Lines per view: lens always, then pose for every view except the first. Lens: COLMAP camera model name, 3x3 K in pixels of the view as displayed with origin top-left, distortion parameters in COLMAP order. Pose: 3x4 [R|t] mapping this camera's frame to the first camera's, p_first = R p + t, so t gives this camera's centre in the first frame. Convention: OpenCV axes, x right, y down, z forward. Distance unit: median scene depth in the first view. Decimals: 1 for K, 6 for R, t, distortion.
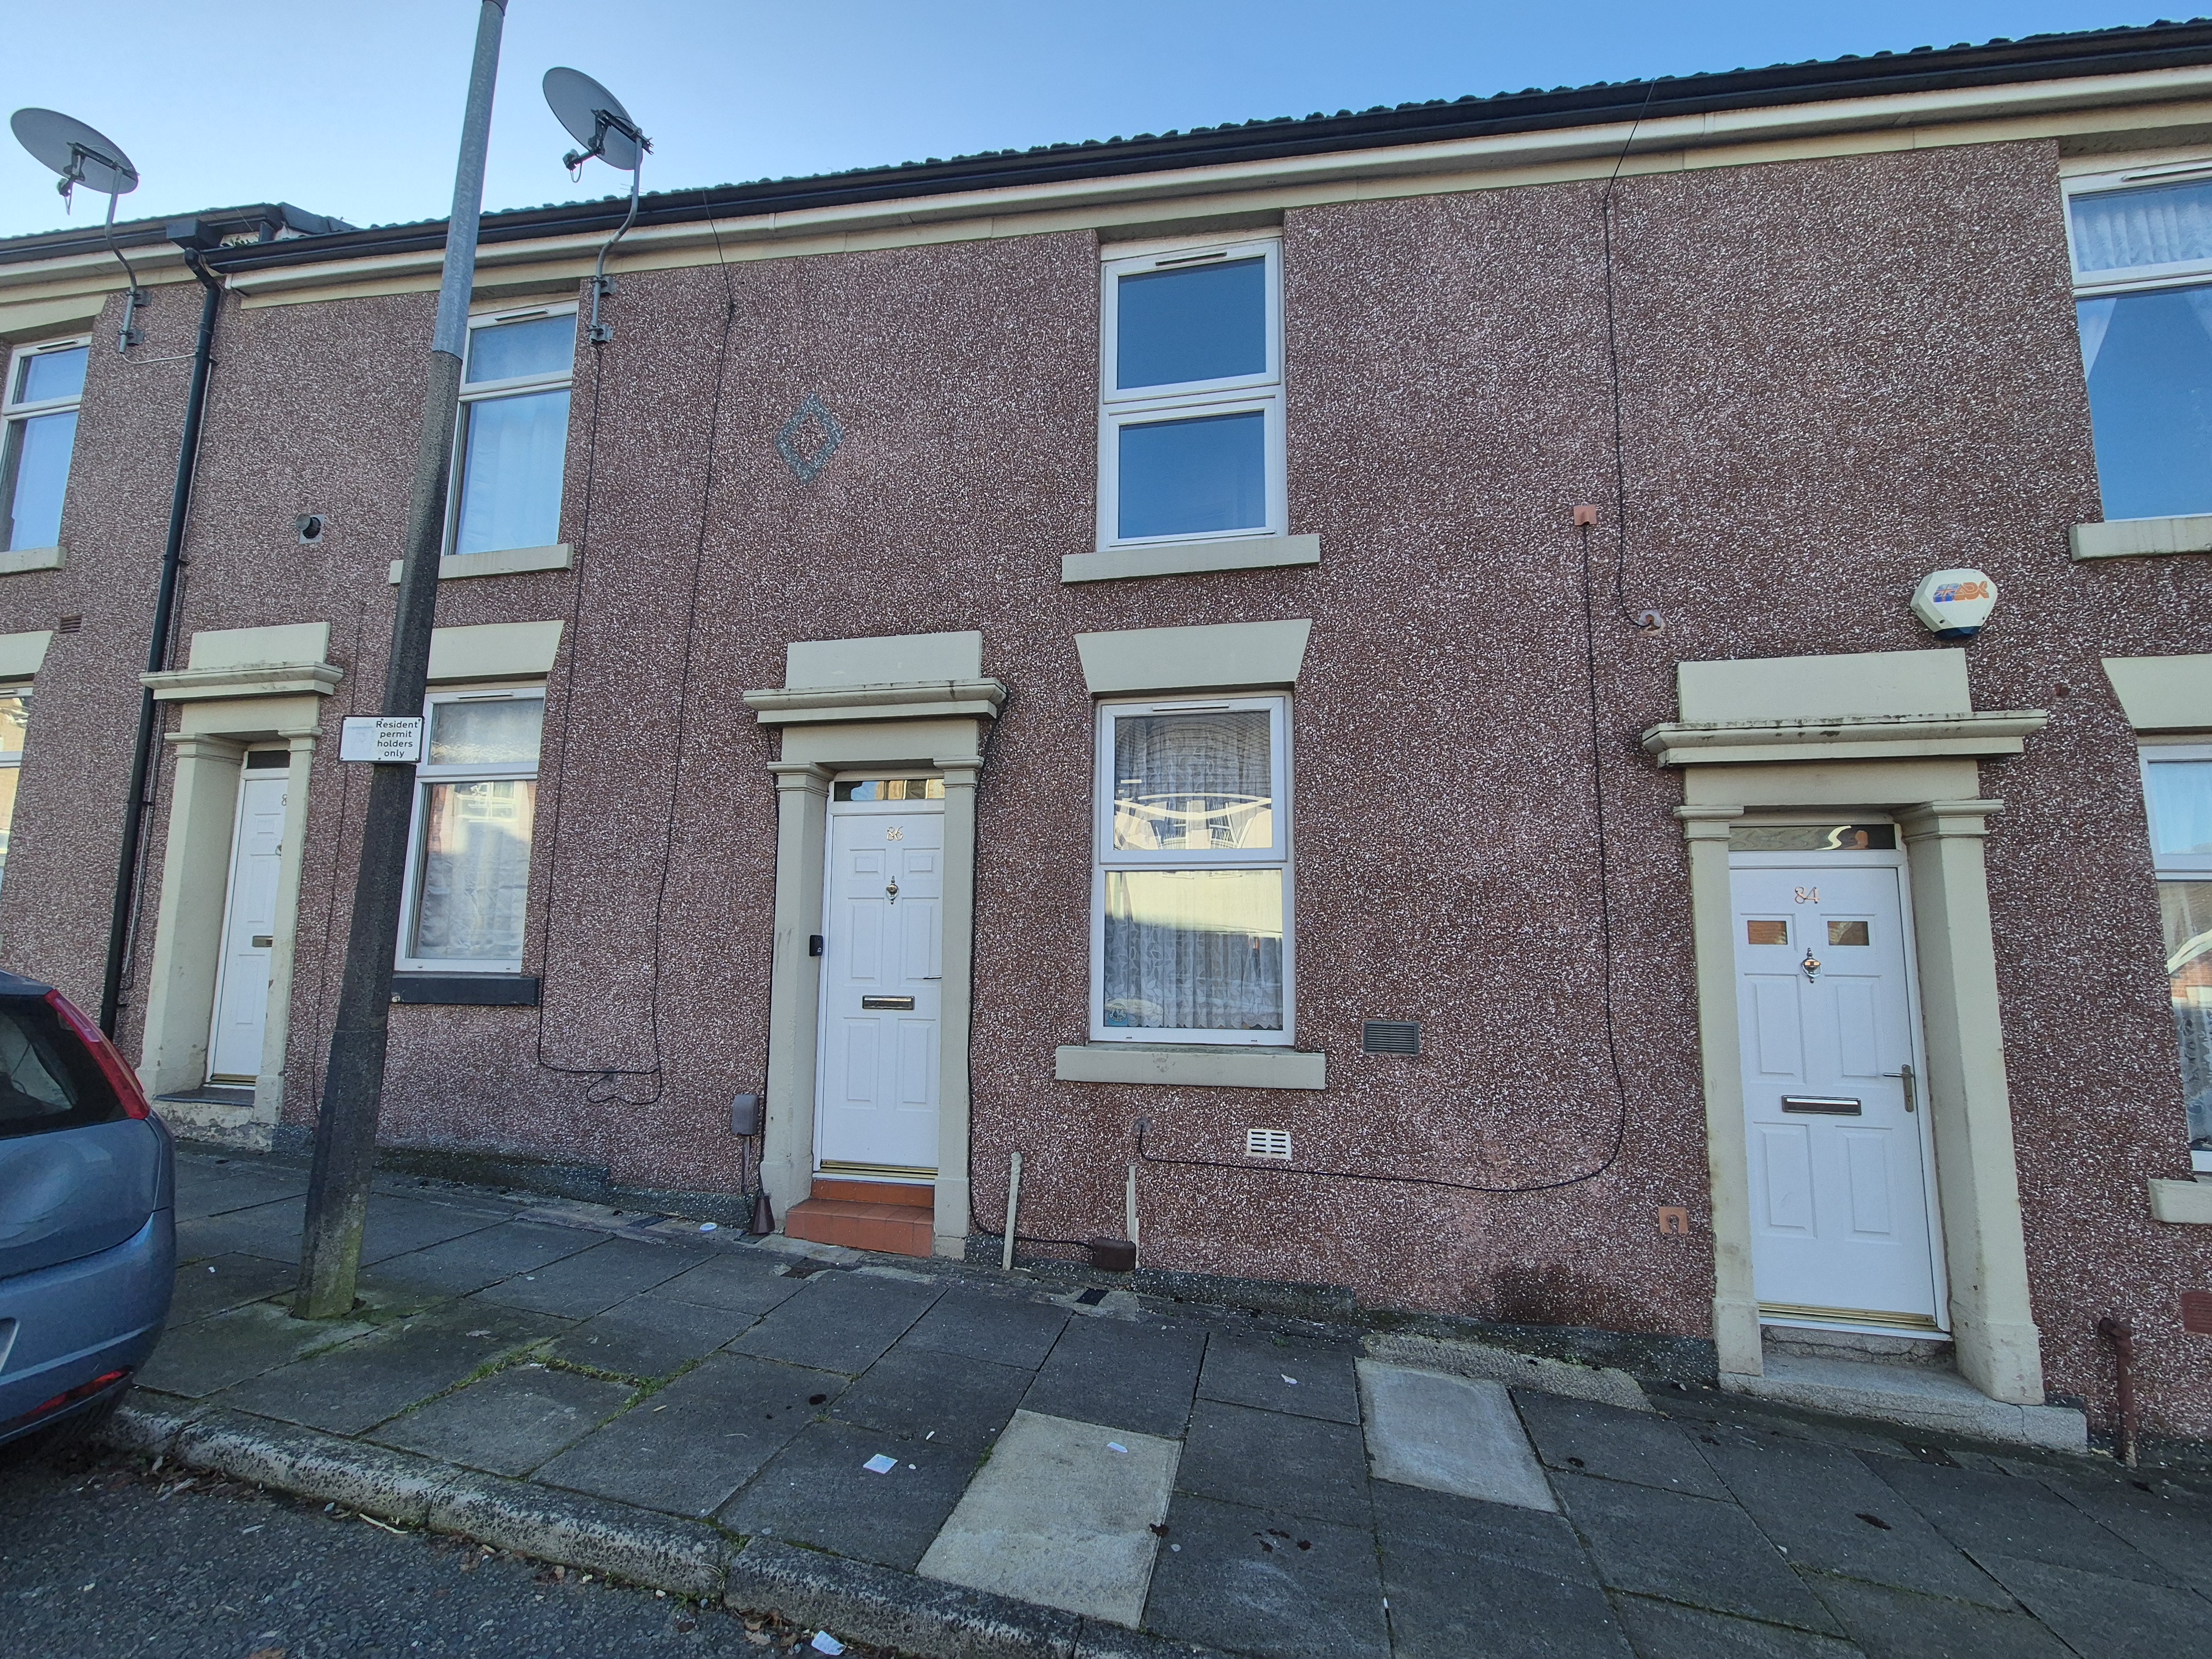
lens RADIAL K [[892.1, 0, 1098.4], [0, 892.1, 821.7], [0, 0, 1]] dist [-0.001456, 0.001859]
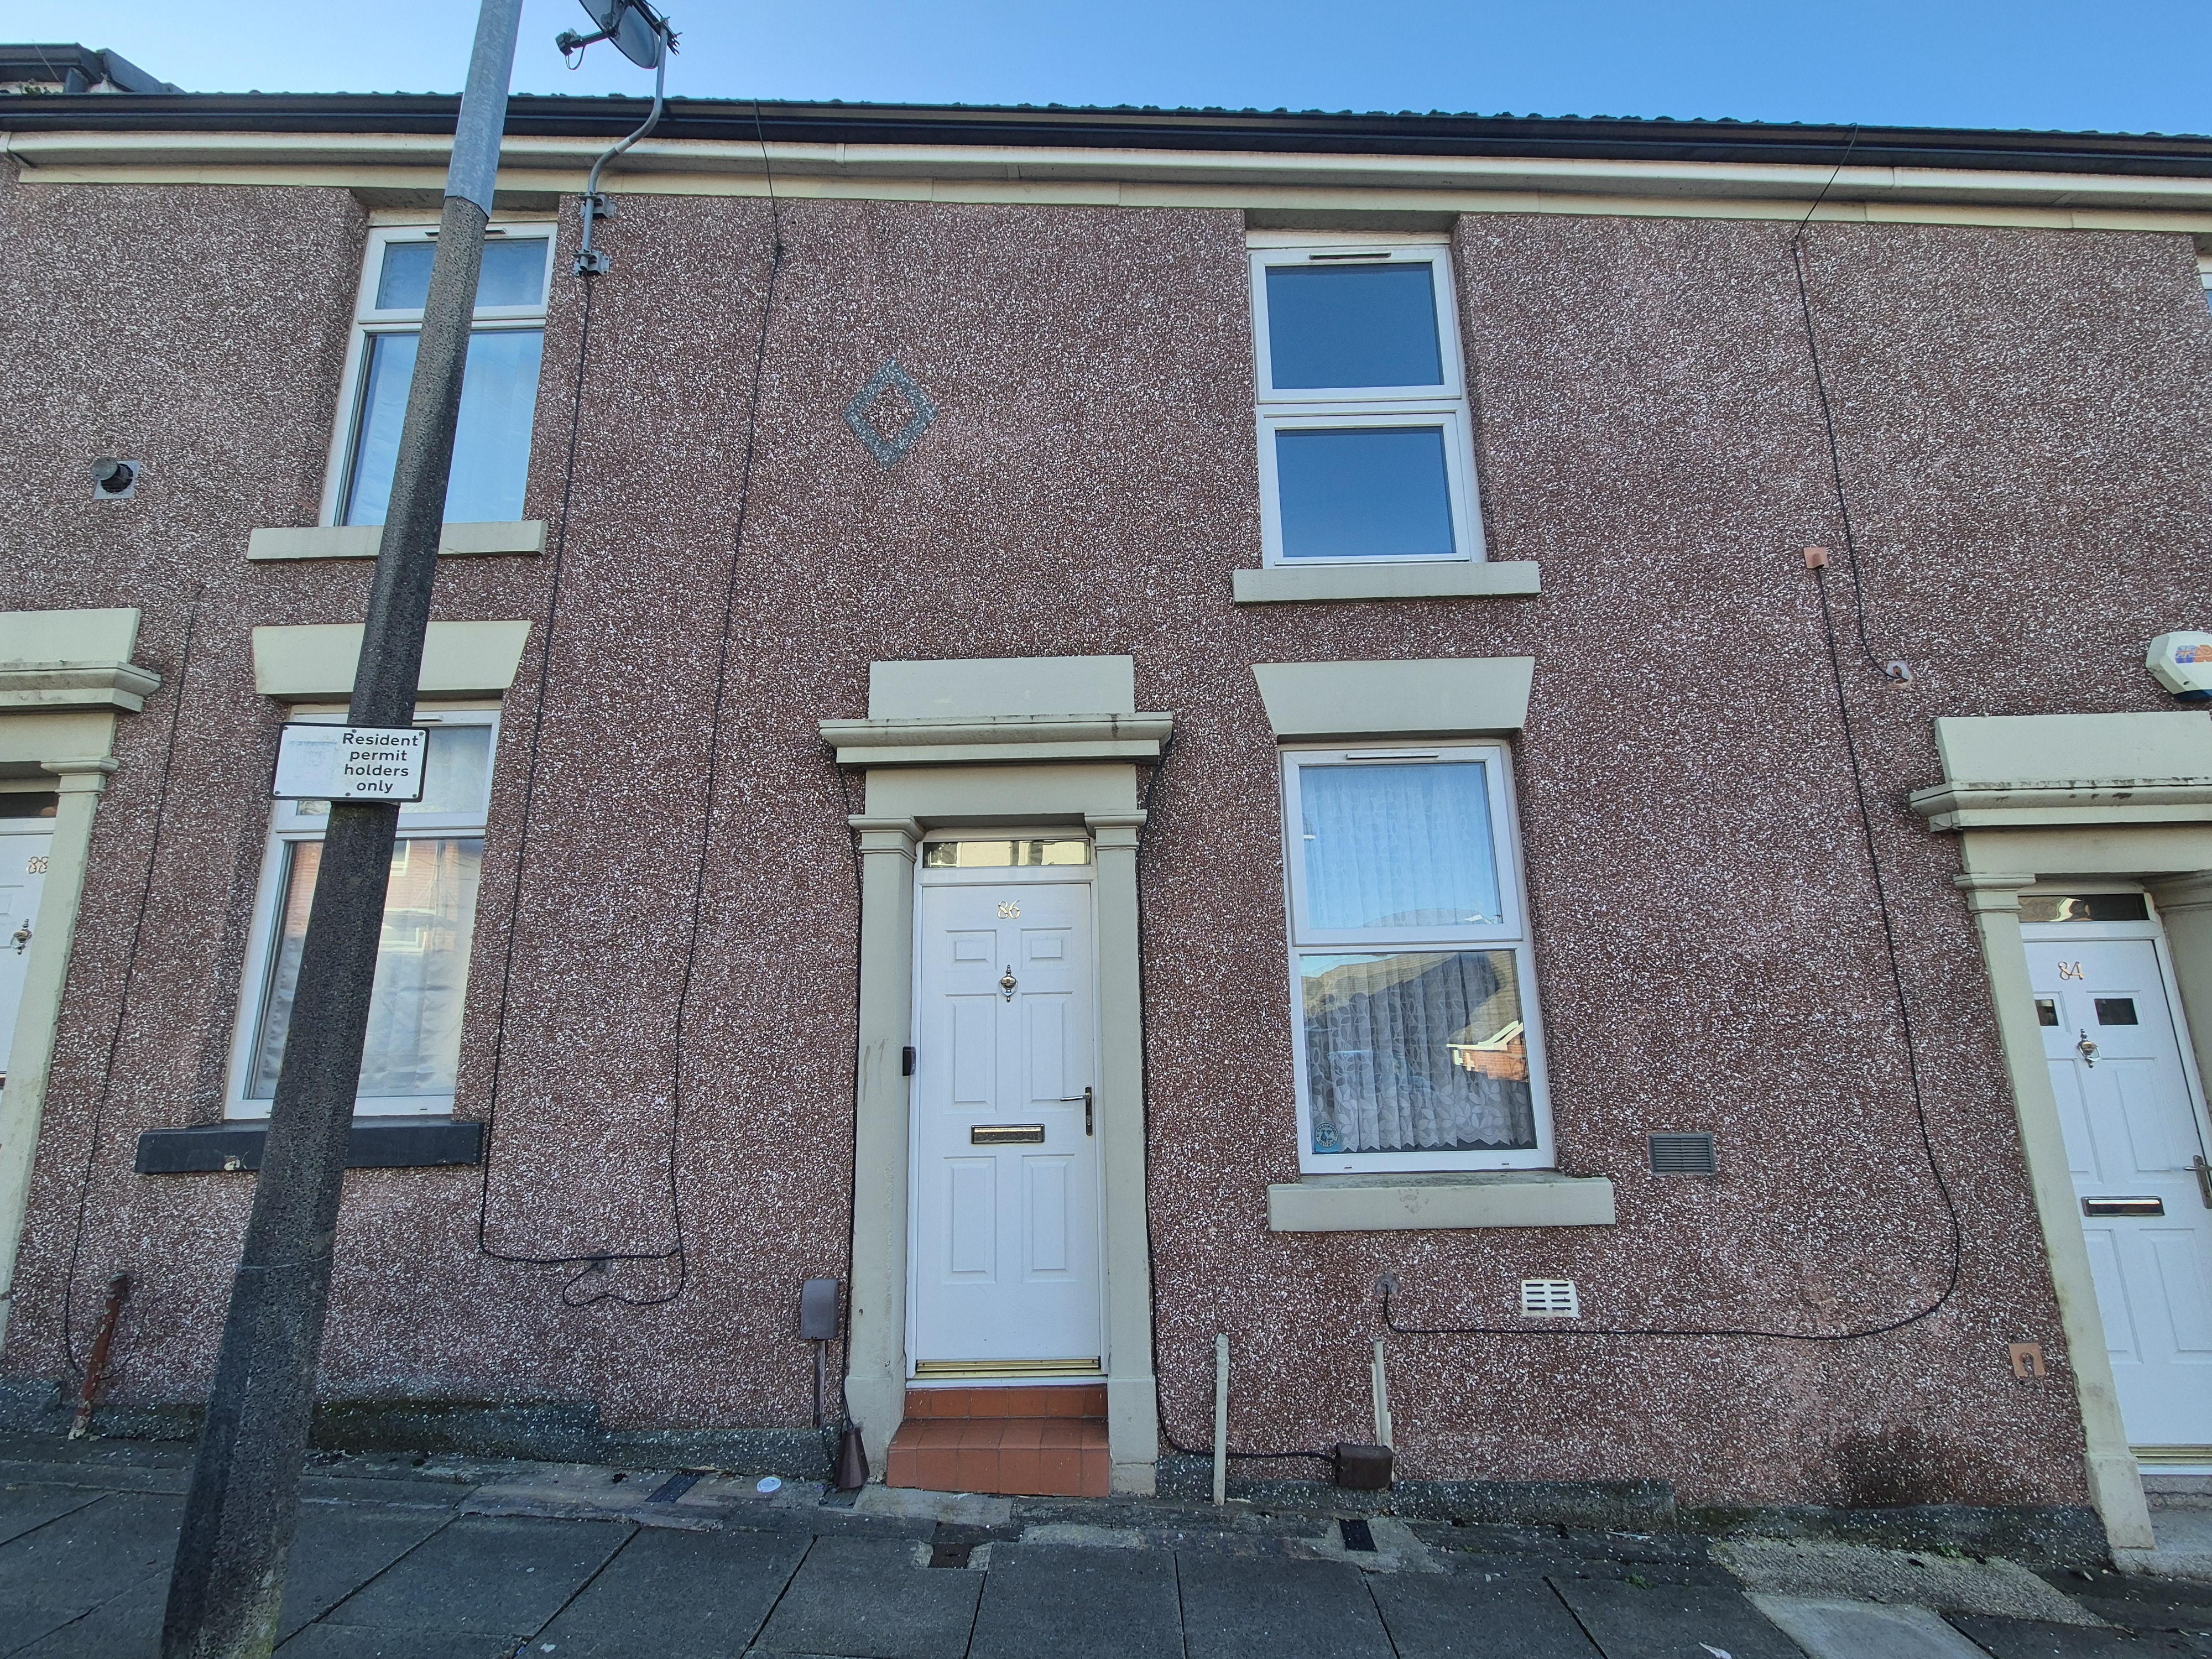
lens RADIAL K [[892.1, 0, 1103.0], [0, 892.1, 822.4], [0, 0, 1]] dist [-0.001456, 0.001859]
pose [[0.981818, 0.011714, 0.189463, -0.330008], [0.003016, 0.997005, -0.077275, -0.002200], [-0.189801, 0.076441, 0.978842, 0.244462]]
